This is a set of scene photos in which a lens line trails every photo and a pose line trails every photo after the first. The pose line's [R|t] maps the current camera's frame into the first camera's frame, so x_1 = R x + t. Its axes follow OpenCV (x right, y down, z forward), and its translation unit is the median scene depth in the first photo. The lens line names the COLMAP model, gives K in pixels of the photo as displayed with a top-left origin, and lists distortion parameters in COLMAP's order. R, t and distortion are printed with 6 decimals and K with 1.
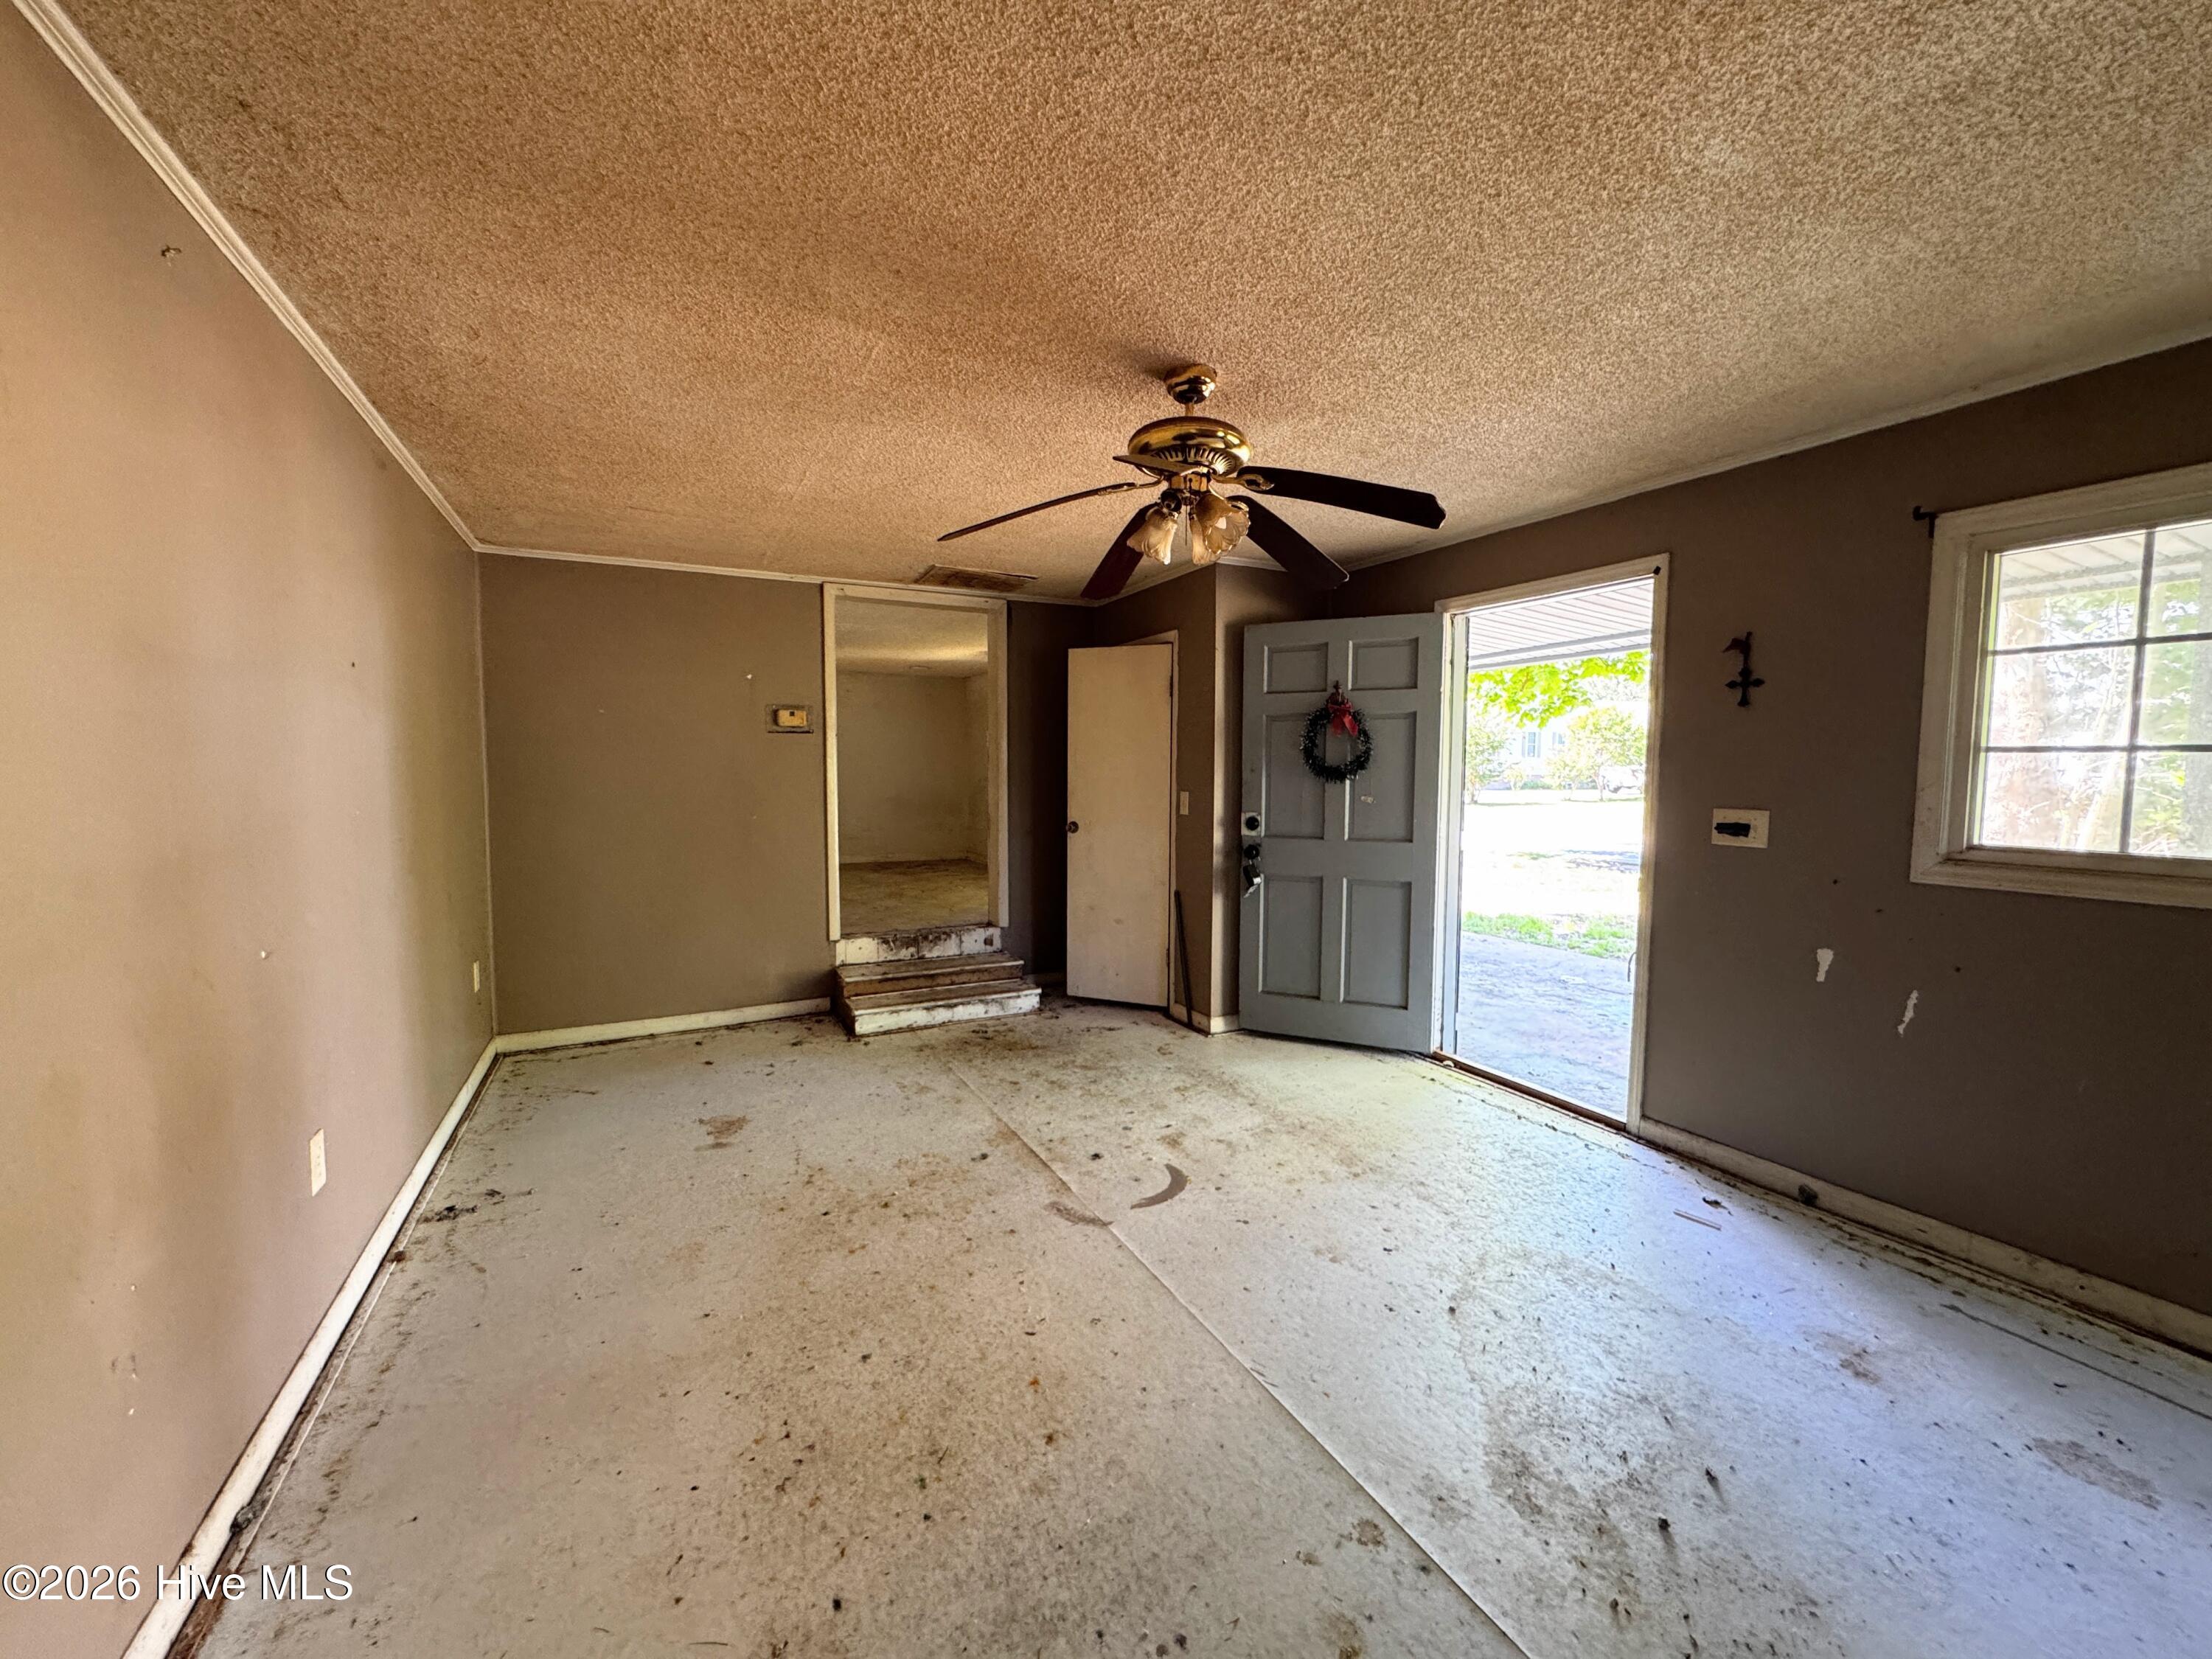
lens RADIAL K [[882.9, 0, 1112.5], [0, 882.9, 829.0], [0, 0, 1]] dist [-0.002124, -0.000123]
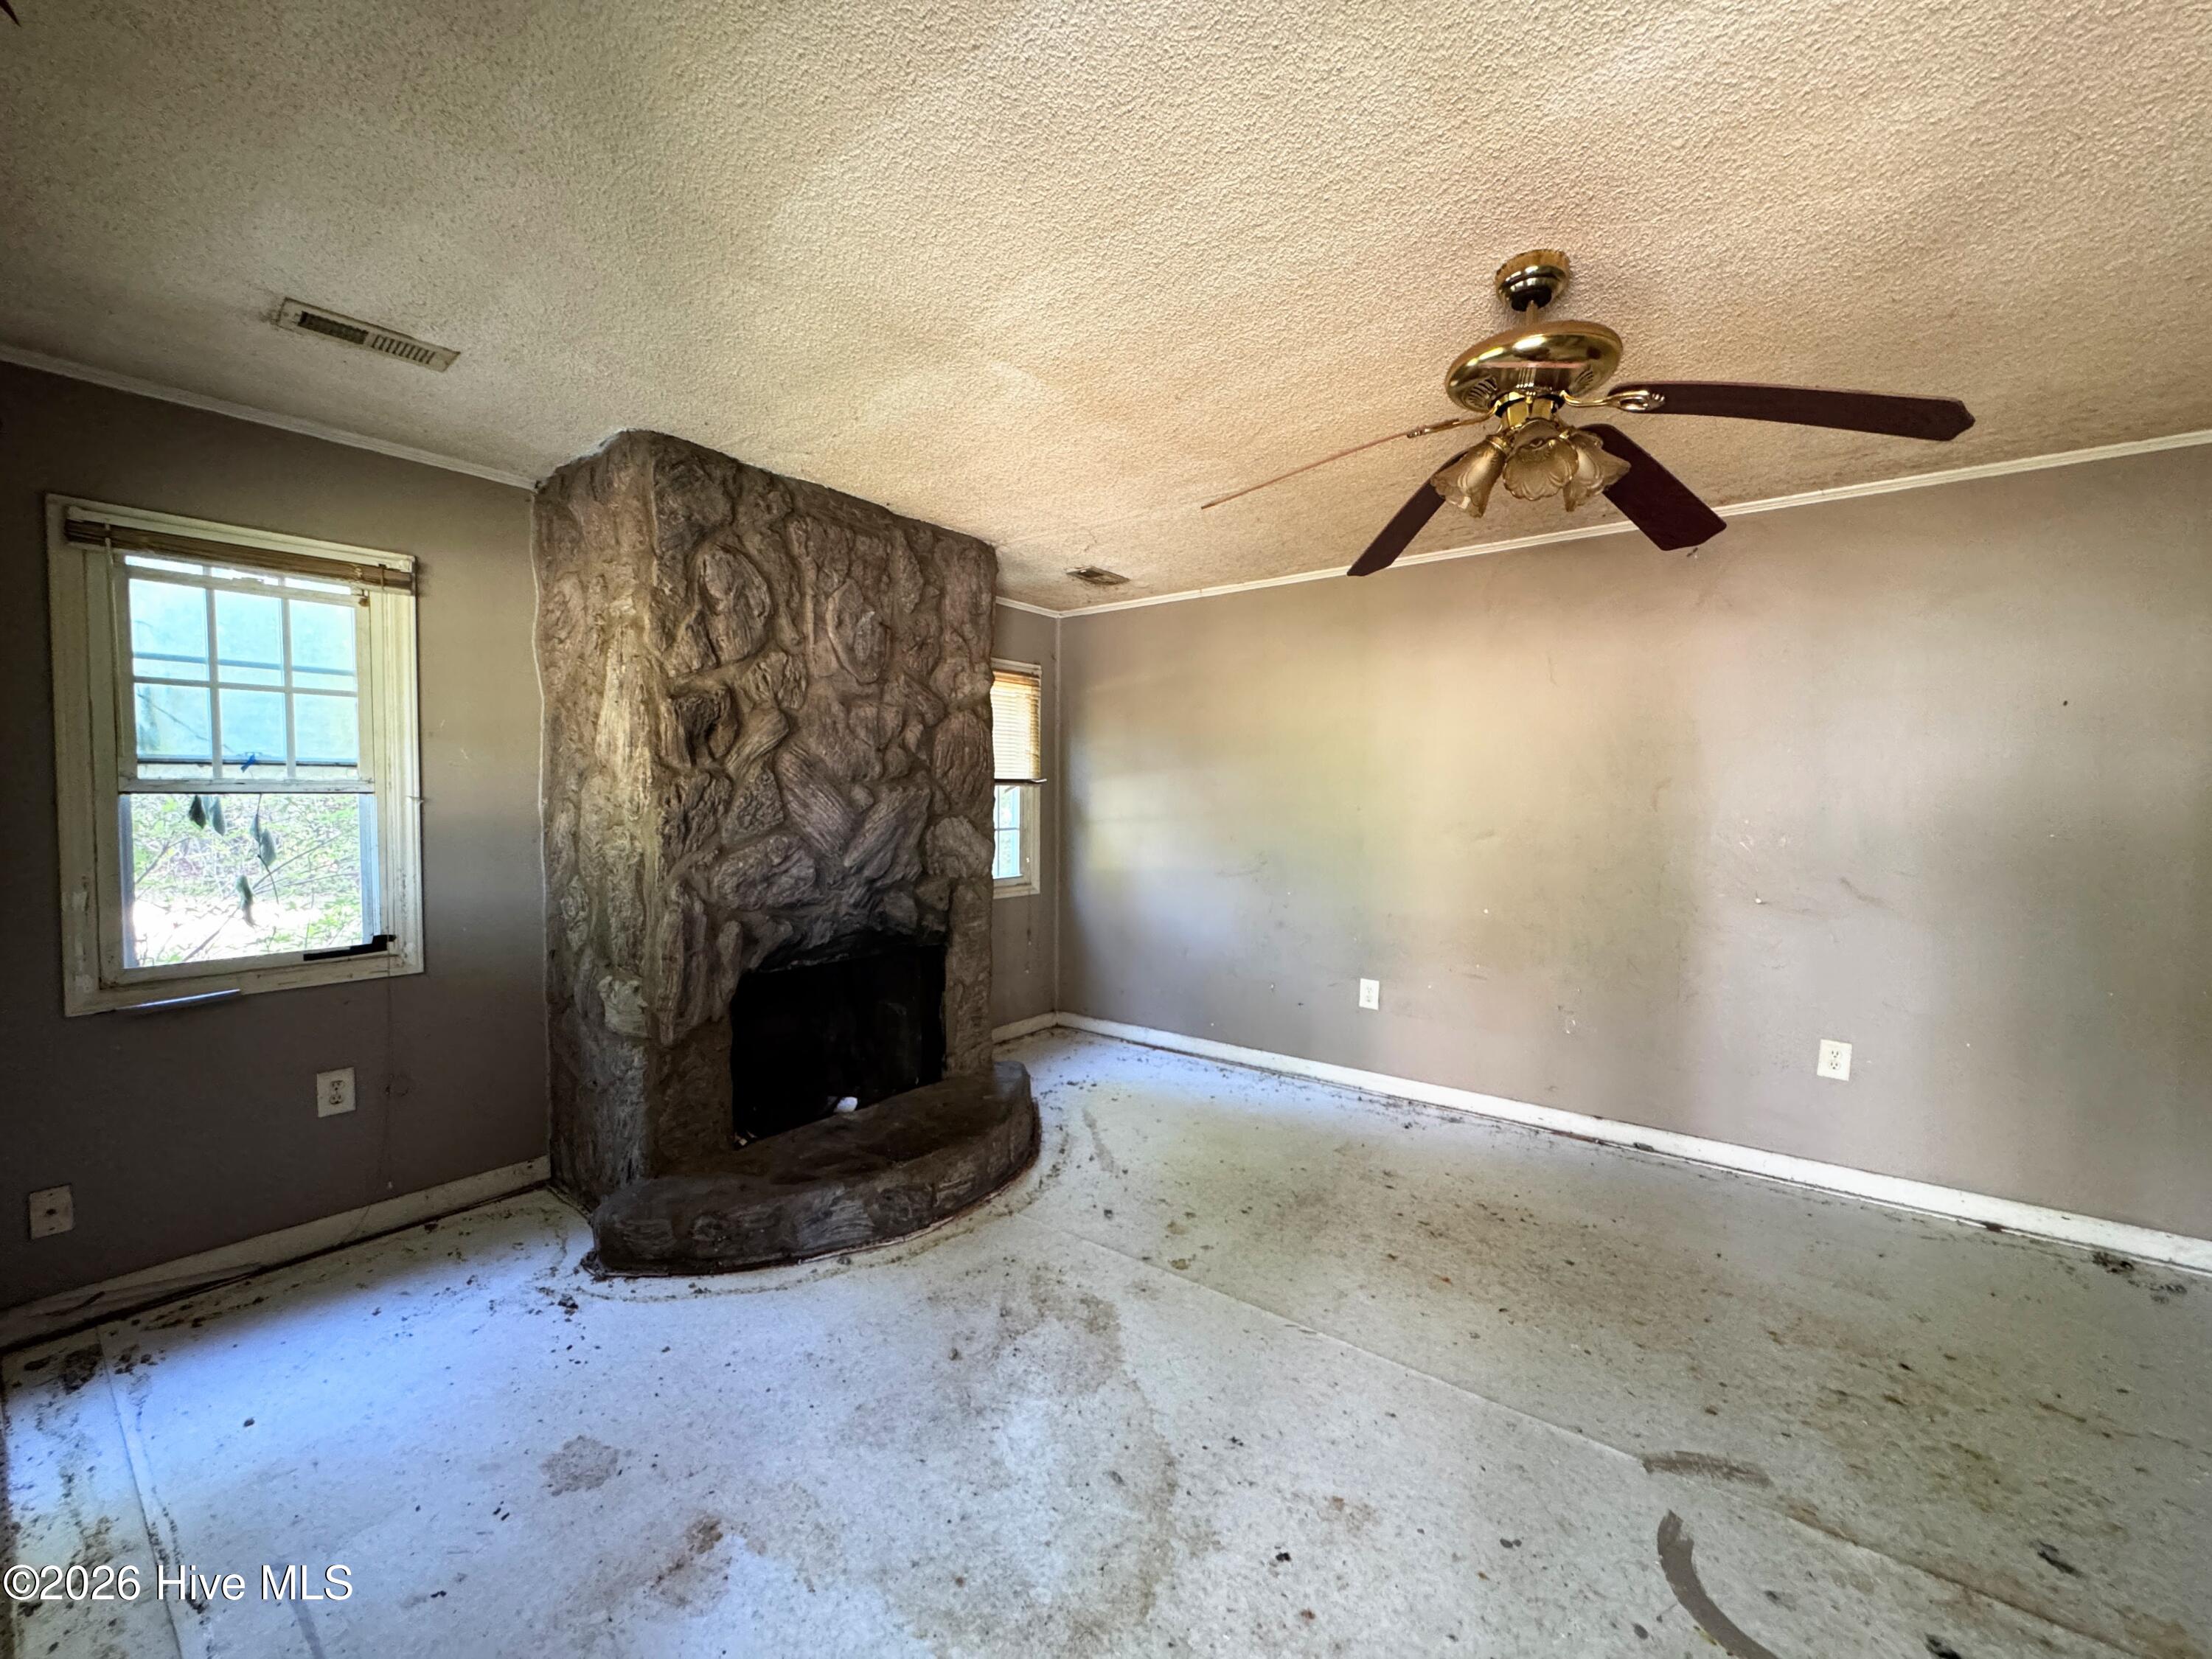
lens RADIAL K [[885.6, 0, 1105.1], [0, 885.6, 827.4], [0, 0, 1]] dist [-0.003702, 0.000432]
pose [[-0.906303, 0.007821, -0.422557, 0.599105], [-0.038323, 0.994189, 0.100598, -0.081955], [0.420888, 0.107366, -0.900736, 1.268739]]
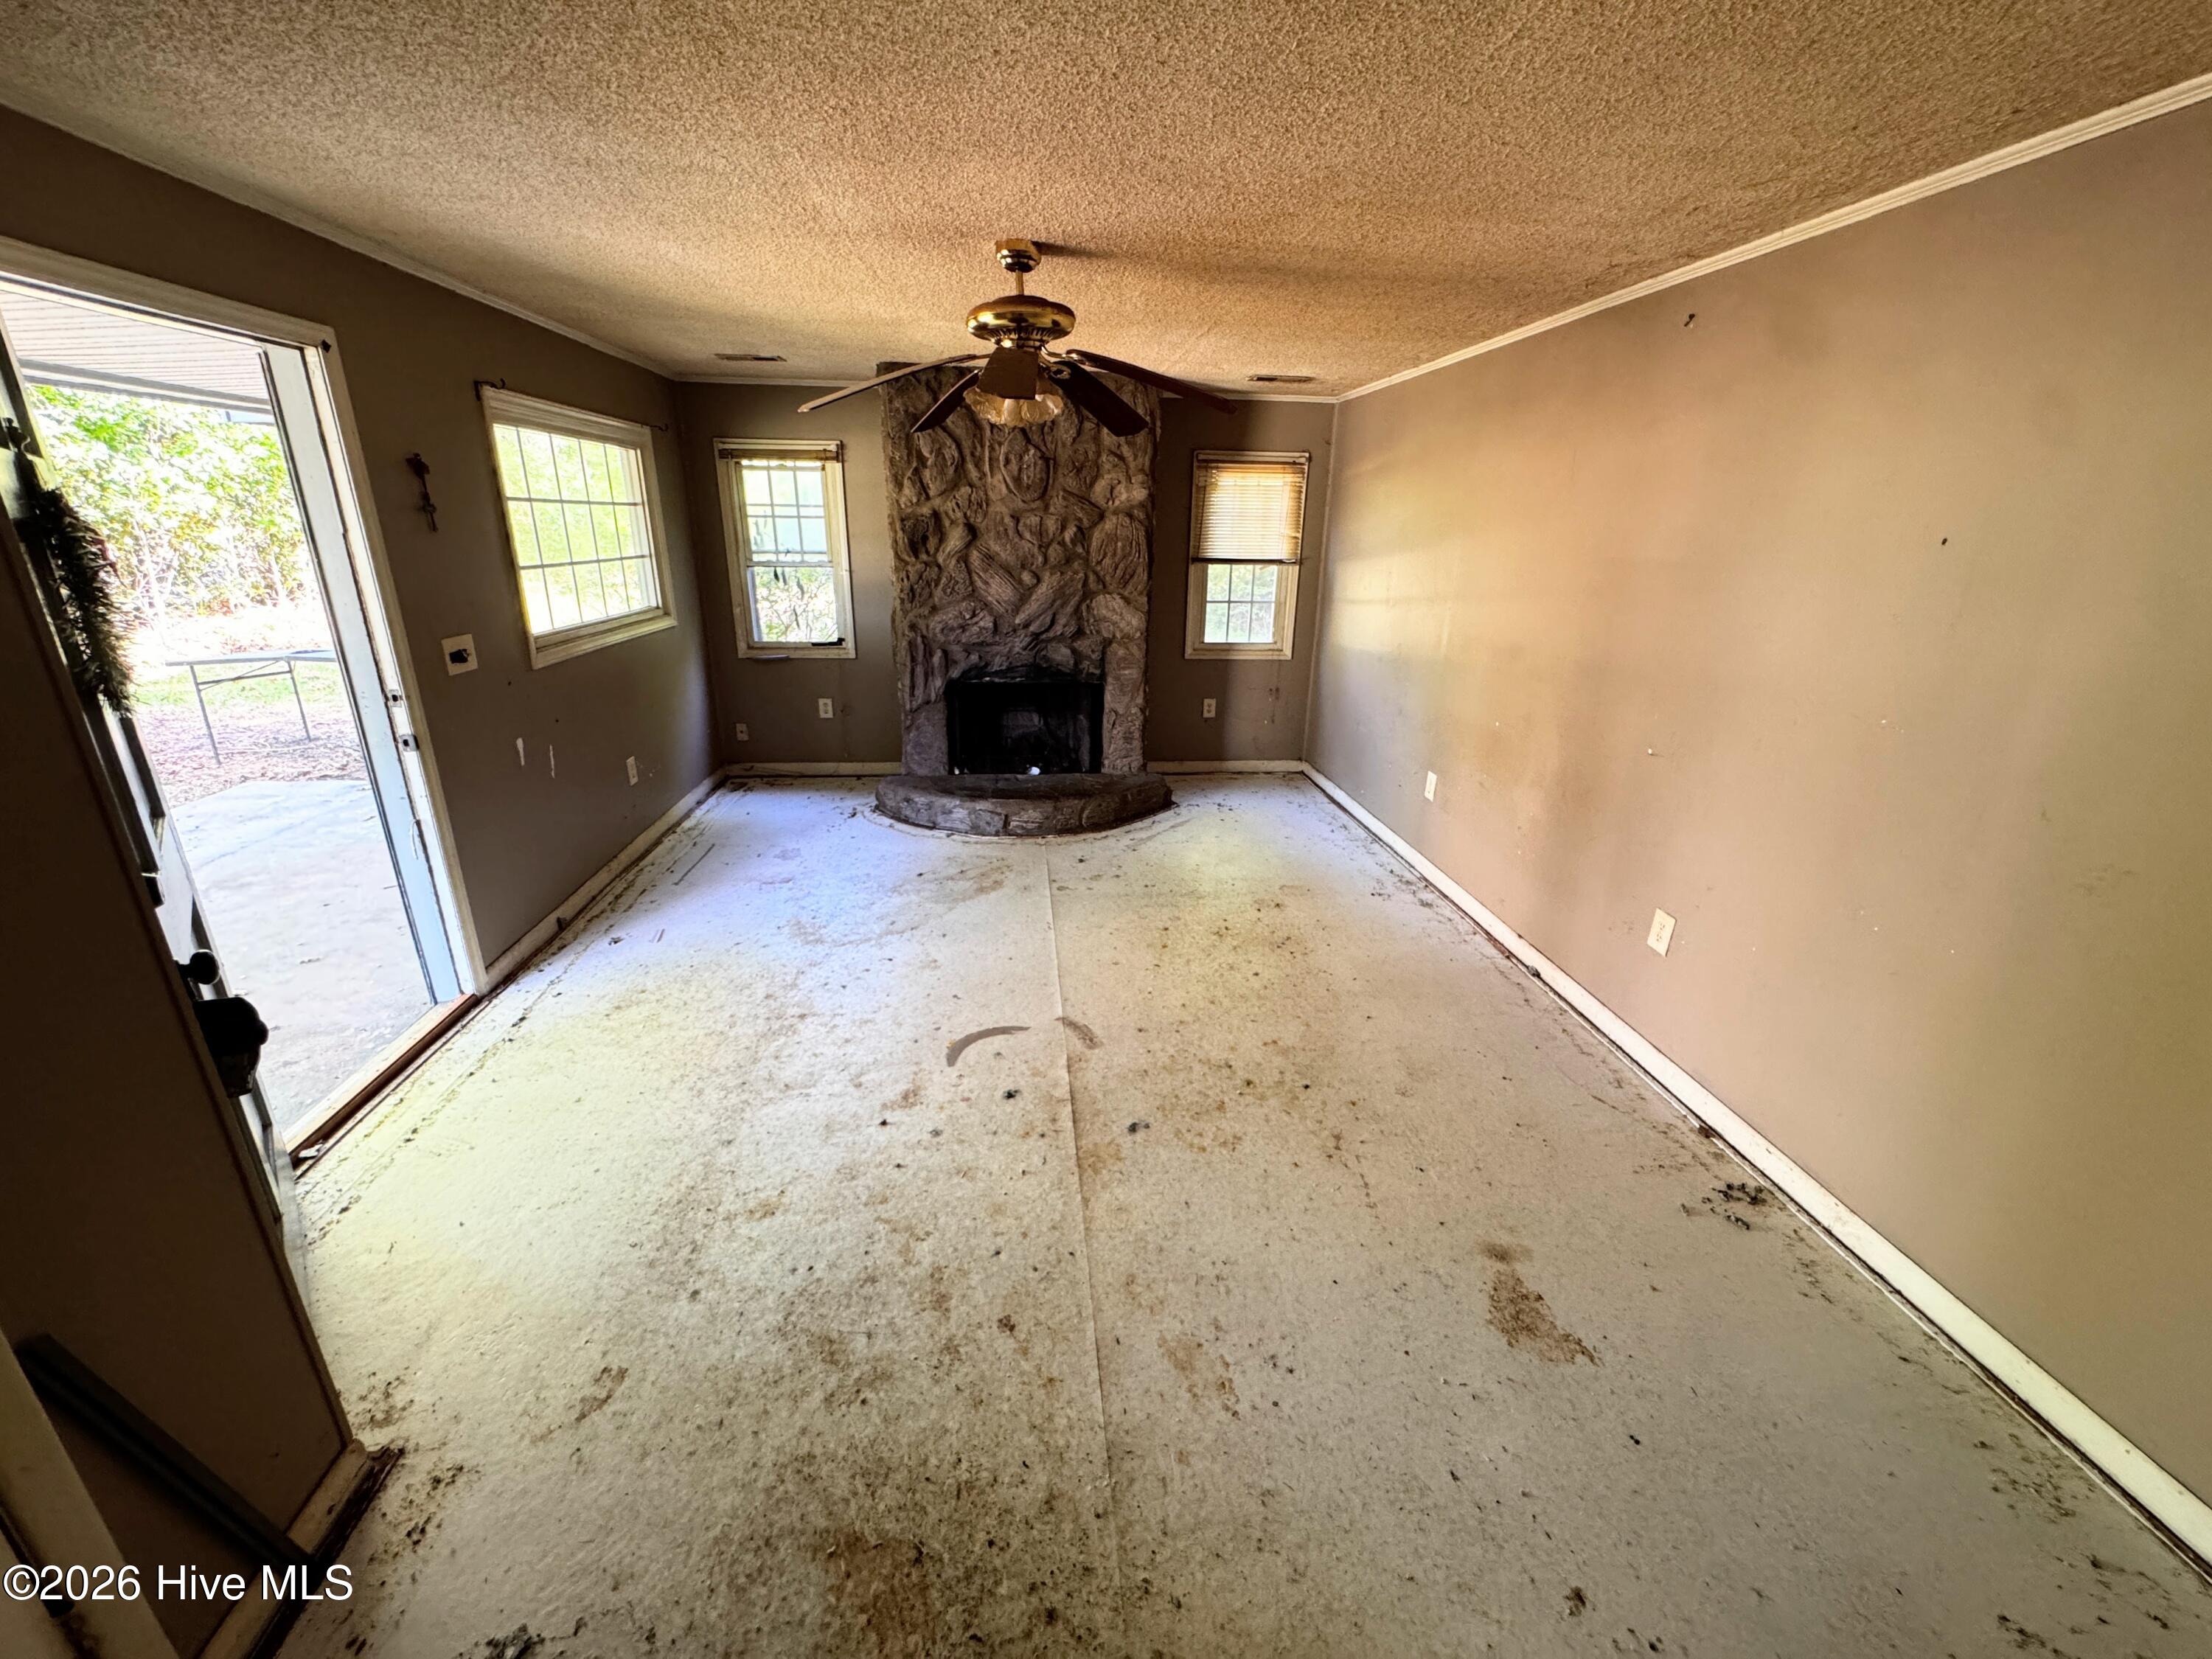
lens RADIAL K [[885.6, 0, 1105.1], [0, 885.6, 827.4], [0, 0, 1]] dist [-0.003702, 0.000432]
pose [[-0.928780, -0.139647, 0.343317, -0.392092], [0.005753, 0.920759, 0.390090, -0.222049], [-0.370587, 0.364283, -0.854379, 1.733246]]
